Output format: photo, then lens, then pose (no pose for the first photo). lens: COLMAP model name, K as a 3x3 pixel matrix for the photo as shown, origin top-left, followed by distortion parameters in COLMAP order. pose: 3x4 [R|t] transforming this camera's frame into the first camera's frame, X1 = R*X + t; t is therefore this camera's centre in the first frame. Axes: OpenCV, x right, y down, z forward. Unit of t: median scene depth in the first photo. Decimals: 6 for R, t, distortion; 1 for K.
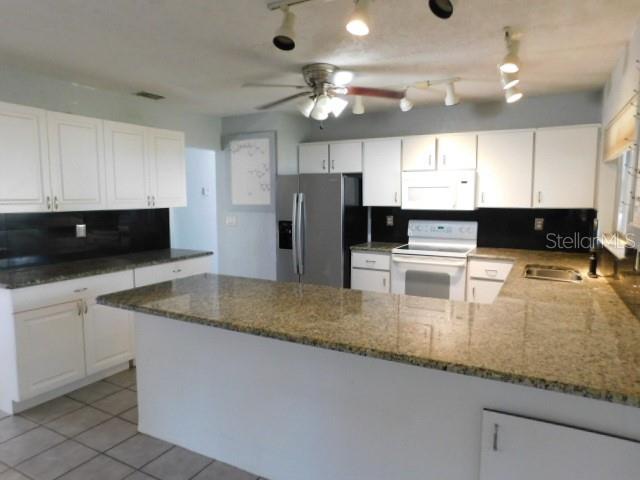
lens RADIAL K [[426.9, 0, 320.8], [0, 426.9, 242.4], [0, 0, 1]] dist [-0.039079, 0.000603]
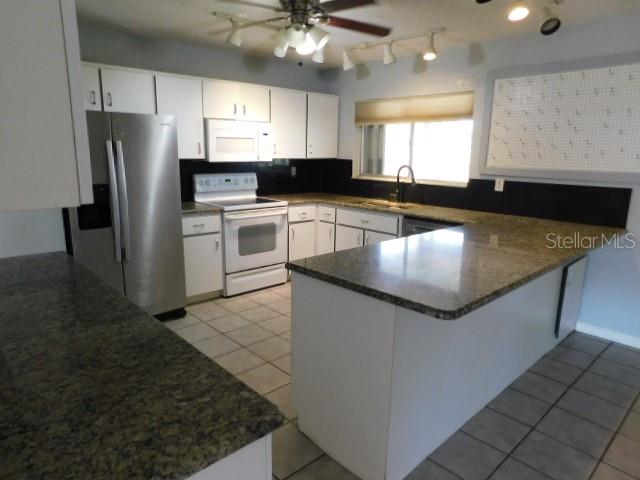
lens RADIAL K [[426.9, 0, 321.0], [0, 426.9, 239.2], [0, 0, 1]] dist [-0.039079, 0.000603]
pose [[0.322849, -0.184388, 0.928315, -0.602691], [0.084358, 0.982541, 0.165820, -0.047953], [-0.942683, 0.024776, 0.332767, 0.502111]]
